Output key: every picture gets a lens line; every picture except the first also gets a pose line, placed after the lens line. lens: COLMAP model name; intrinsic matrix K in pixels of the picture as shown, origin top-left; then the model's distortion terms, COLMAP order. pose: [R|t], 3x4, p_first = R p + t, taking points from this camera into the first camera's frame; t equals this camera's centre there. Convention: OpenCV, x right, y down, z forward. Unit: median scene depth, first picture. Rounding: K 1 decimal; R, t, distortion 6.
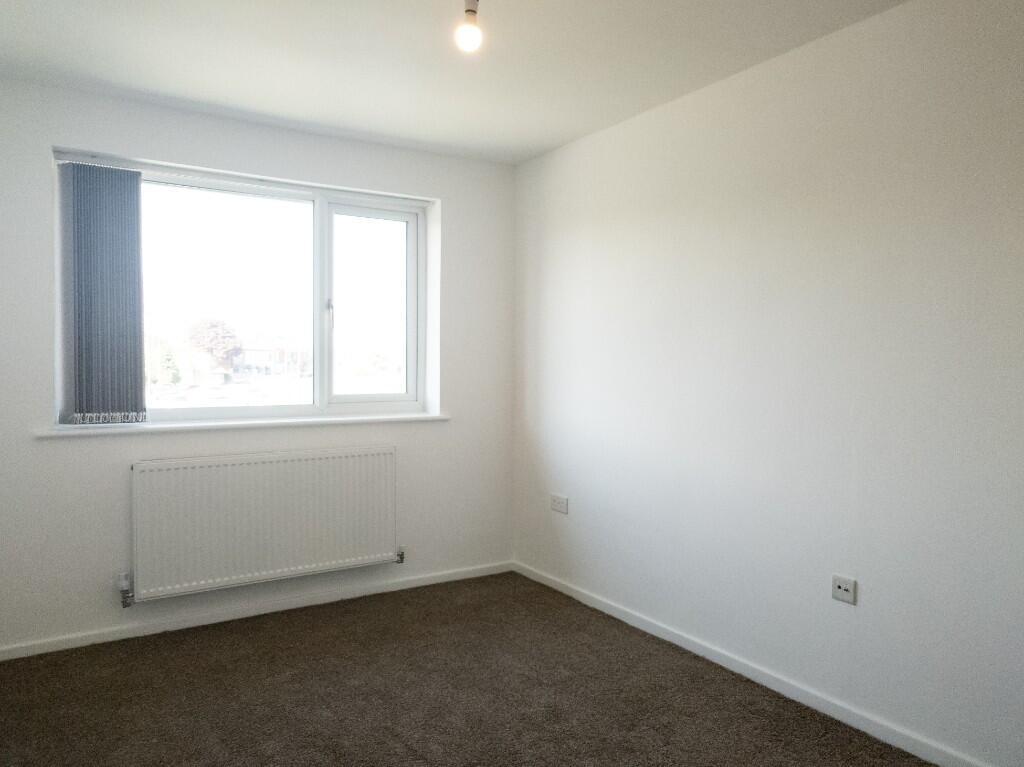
lens RADIAL K [[678.3, 0, 510.4], [0, 678.3, 418.0], [0, 0, 1]] dist [-0.002176, -0.000400]
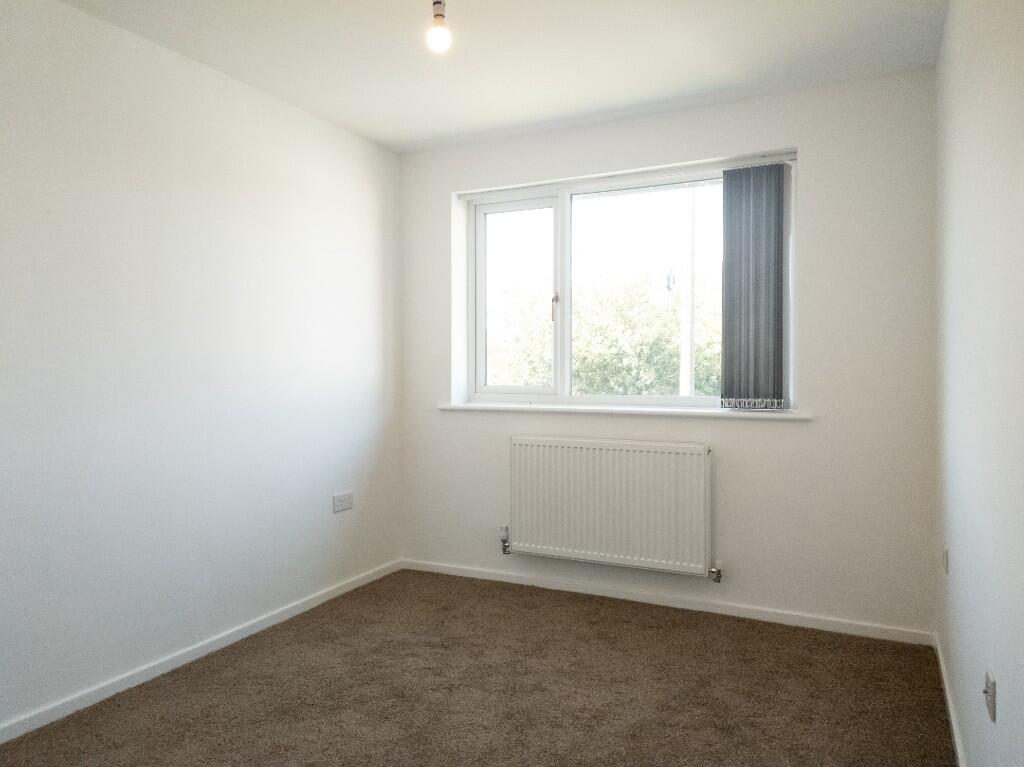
lens RADIAL K [[727.2, 0, 512.0], [0, 727.2, 383.5], [0, 0, 1]] dist [0.033019, -0.002766]
pose [[0.532318, 0.030279, -0.846003, 0.534231], [-0.057319, 0.998356, -0.000335, -0.027222], [0.844602, 0.048670, 0.533178, 0.296273]]
